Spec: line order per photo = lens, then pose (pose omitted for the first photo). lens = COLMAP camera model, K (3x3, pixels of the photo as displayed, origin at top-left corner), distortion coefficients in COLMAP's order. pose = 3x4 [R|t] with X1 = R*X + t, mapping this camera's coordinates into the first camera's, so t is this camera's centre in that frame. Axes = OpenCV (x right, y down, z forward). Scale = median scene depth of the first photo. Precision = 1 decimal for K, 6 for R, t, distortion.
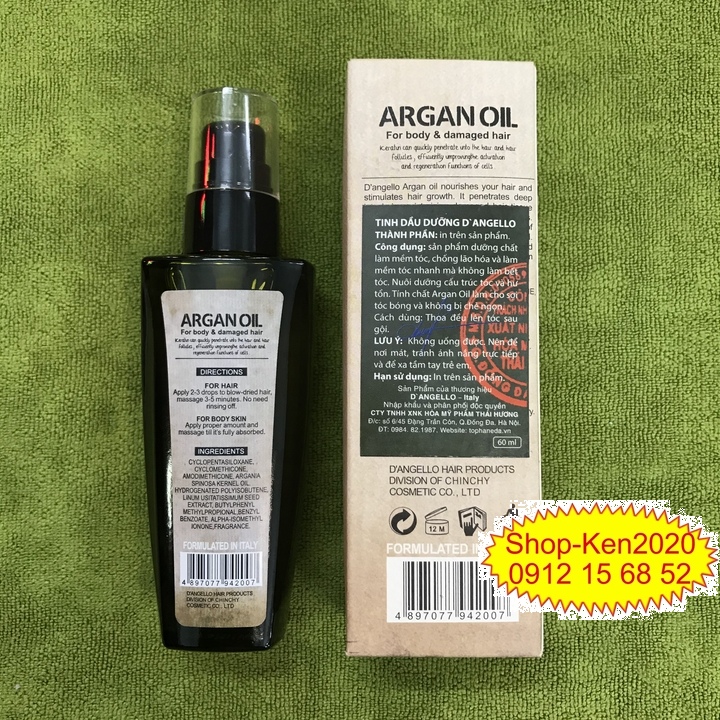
lens RADIAL K [[801.3, 0, 360.0], [0, 801.3, 360.0], [0, 0, 1]] dist [-0.002395, 0.005095]
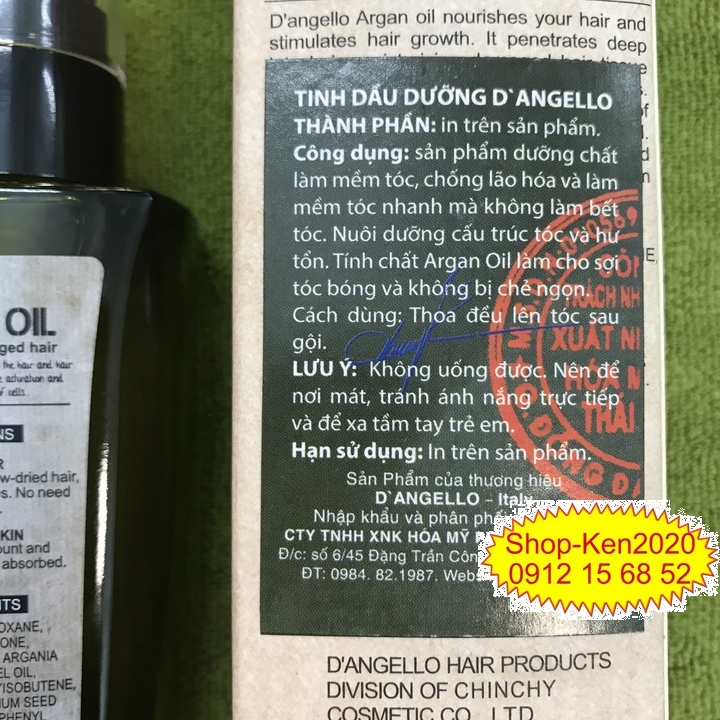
lens RADIAL K [[907.9, 0, 360.0], [0, 907.9, 360.0], [0, 0, 1]] dist [-0.061582, -0.059795]
pose [[0.999990, -0.004524, 0.000202, 0.054708], [0.004520, 0.999854, 0.016474, -0.036742], [-0.000277, -0.016473, 0.999864, 0.506553]]
